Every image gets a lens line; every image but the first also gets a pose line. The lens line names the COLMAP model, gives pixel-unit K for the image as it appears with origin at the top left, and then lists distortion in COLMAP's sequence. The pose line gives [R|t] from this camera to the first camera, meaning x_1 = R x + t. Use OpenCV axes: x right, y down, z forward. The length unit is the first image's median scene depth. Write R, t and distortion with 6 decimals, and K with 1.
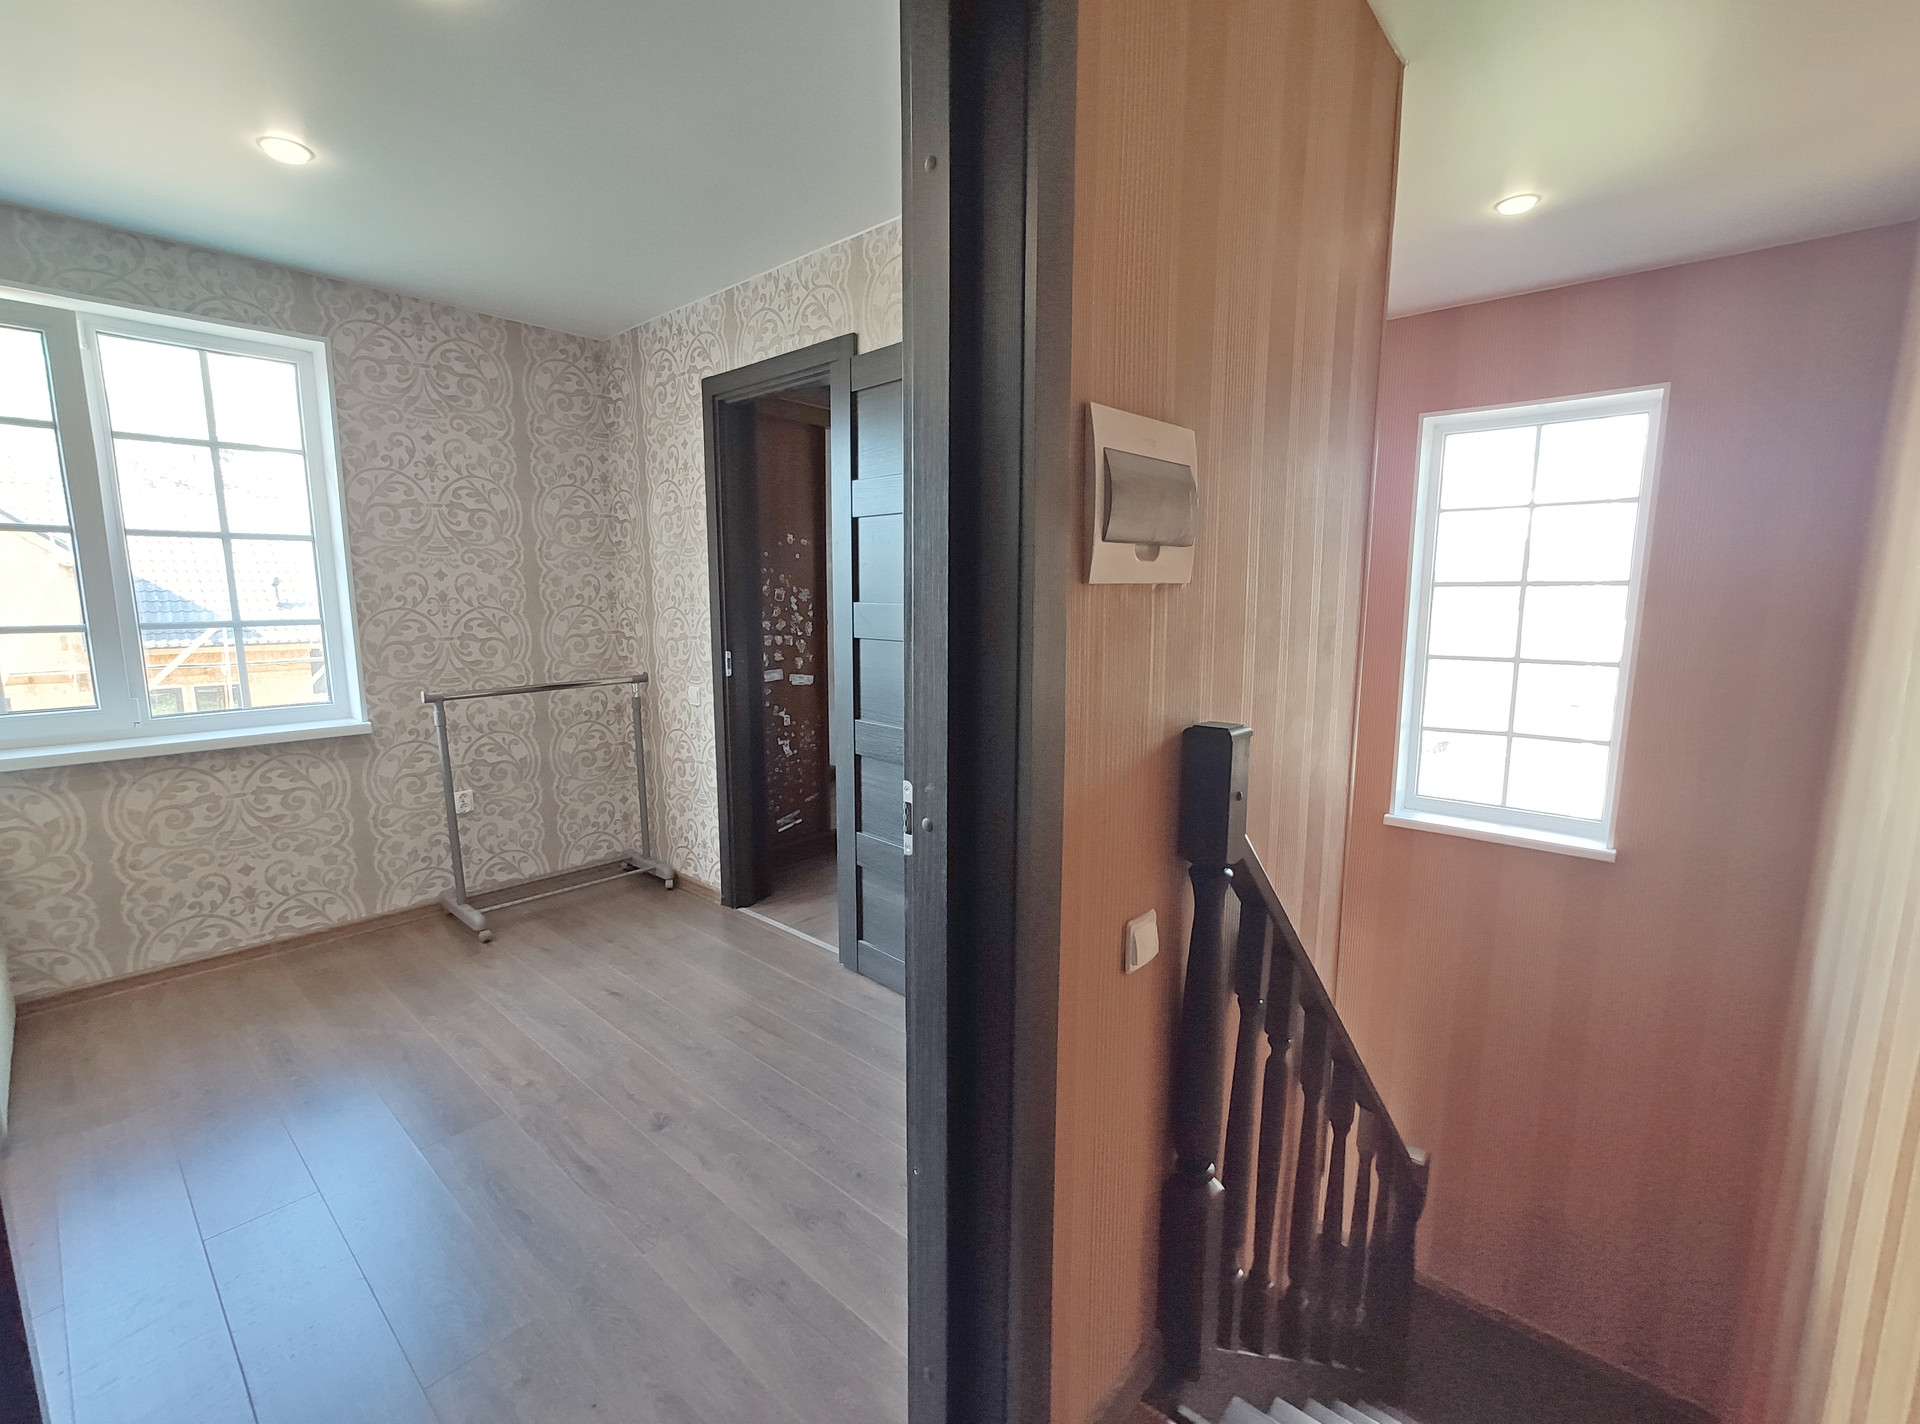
lens RADIAL K [[837.6, 0, 970.9], [0, 837.6, 706.9], [0, 0, 1]] dist [-0.009162, 0.005525]
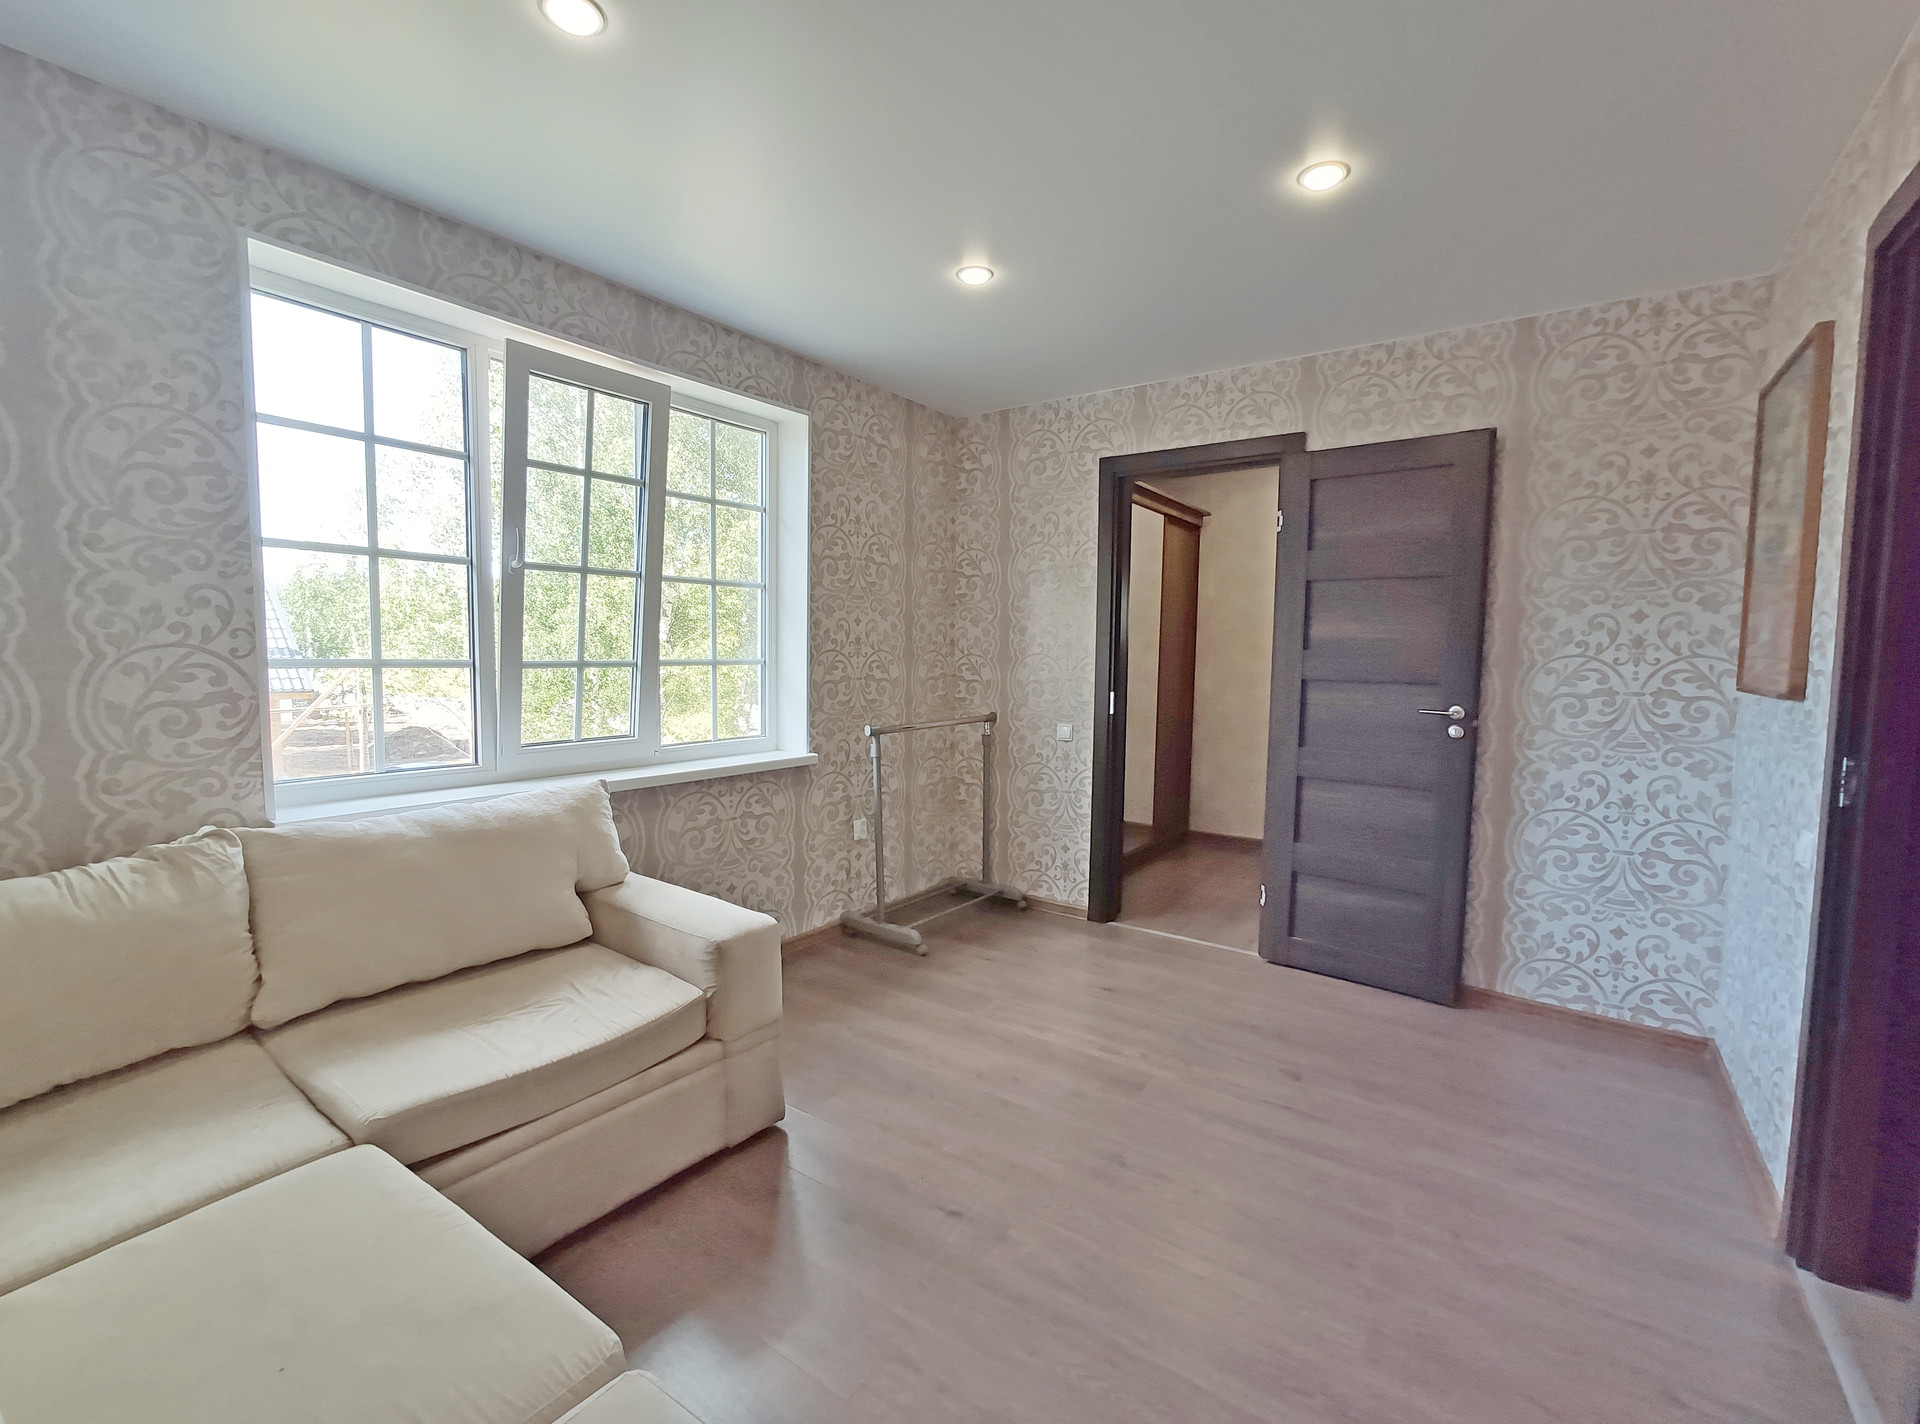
lens RADIAL K [[837.6, 0, 1008.1], [0, 837.6, 705.2], [0, 0, 1]] dist [-0.009162, 0.005525]
pose [[0.994076, 0.007286, 0.108446, -0.589697], [-0.000040, 0.997775, -0.066672, 0.028363], [-0.108690, 0.066272, 0.991864, -0.119843]]
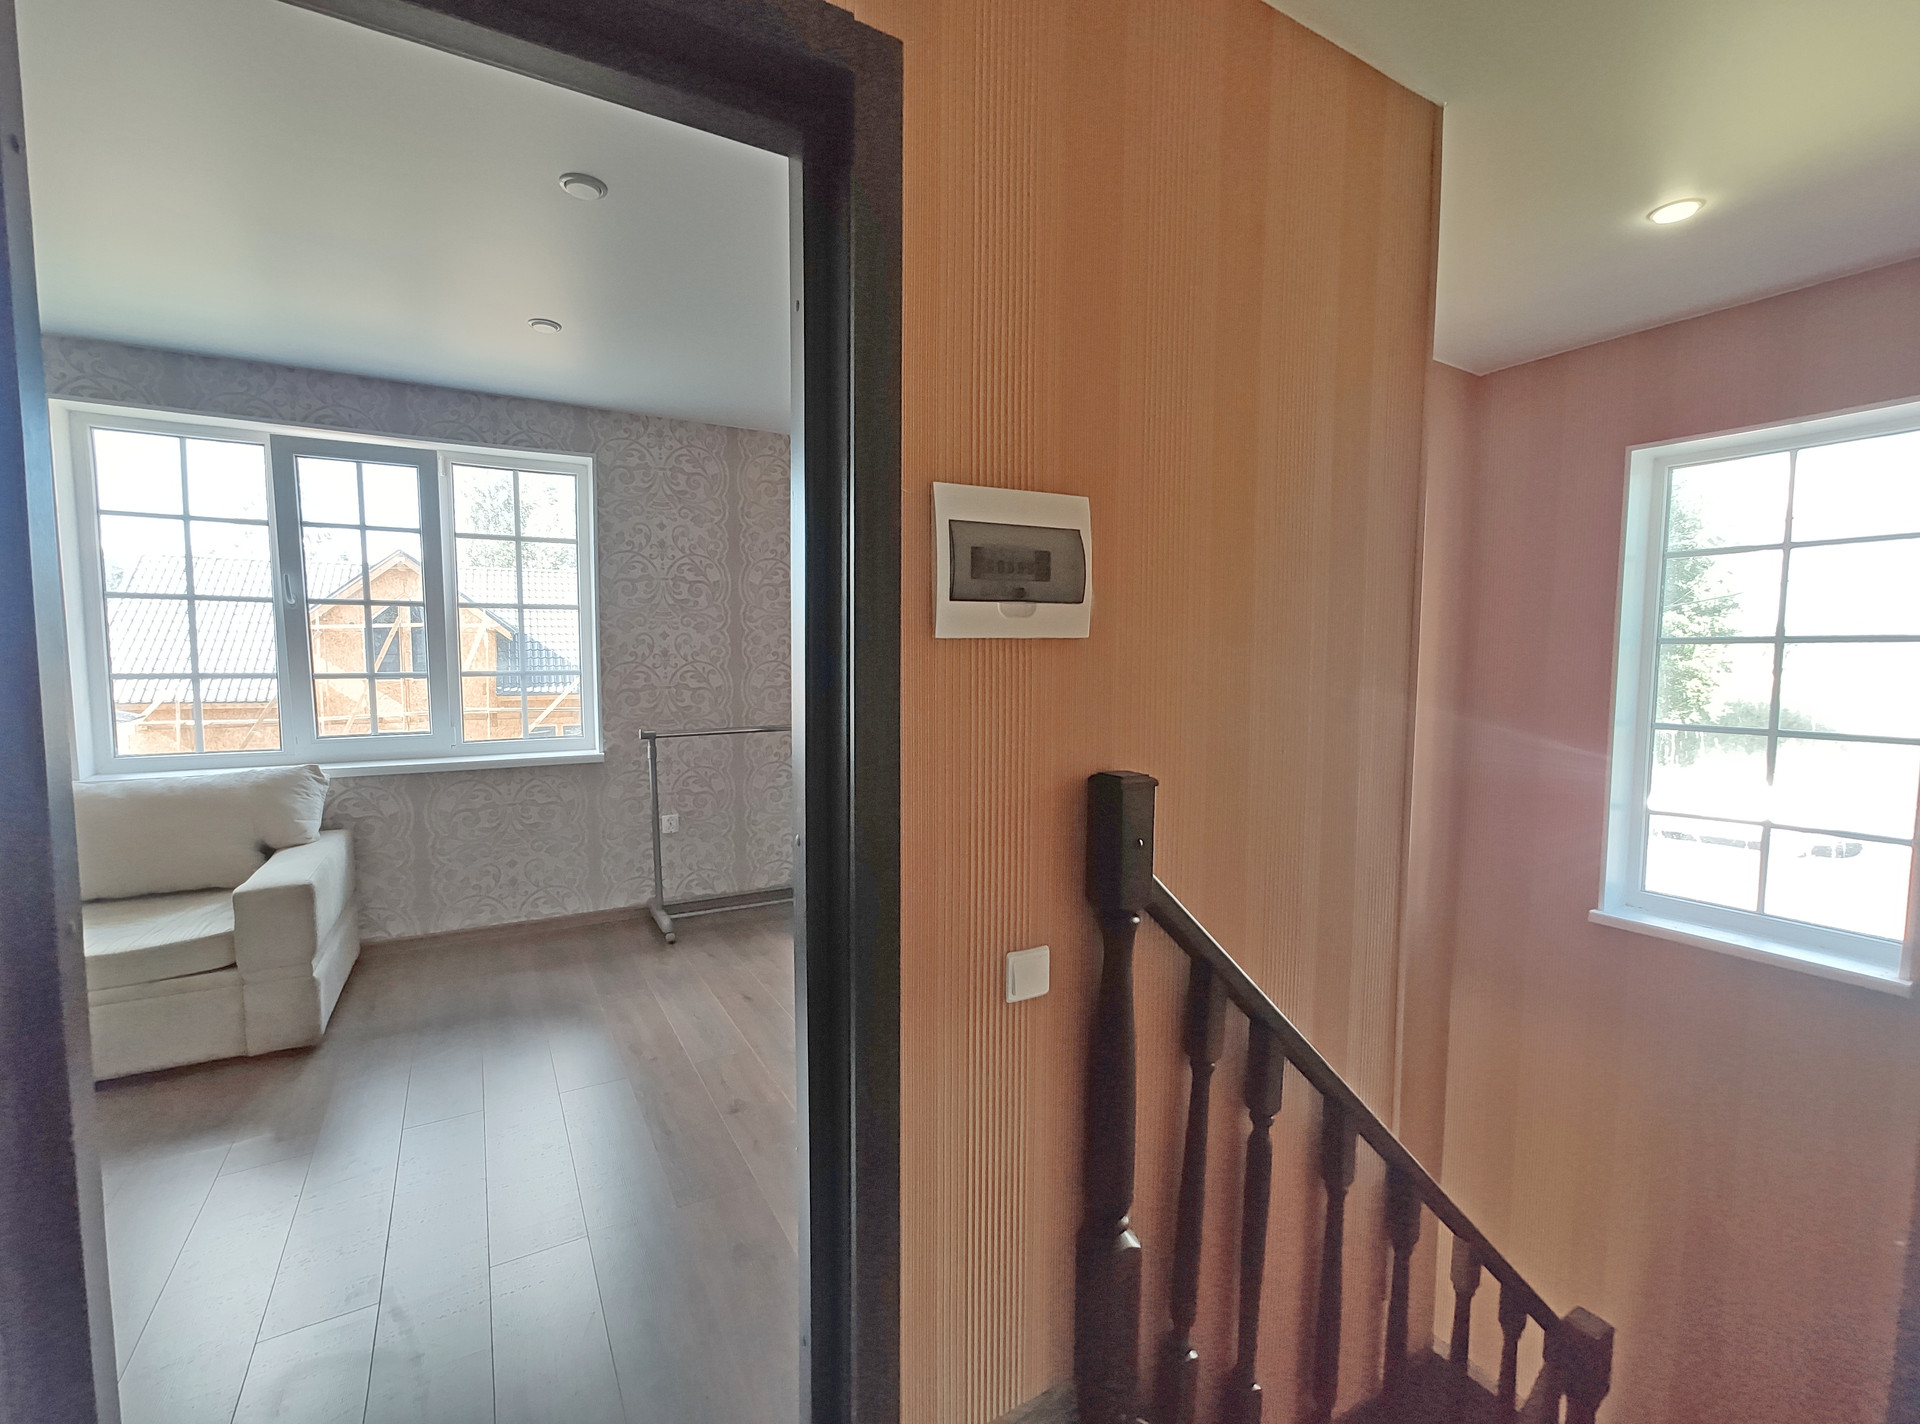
lens RADIAL K [[837.6, 0, 954.3], [0, 837.6, 704.2], [0, 0, 1]] dist [-0.009162, 0.005525]
pose [[0.949276, 0.021540, -0.313704, 0.163450], [-0.044659, 0.996773, -0.066699, 0.005693], [0.311256, 0.077326, 0.947175, -0.022167]]
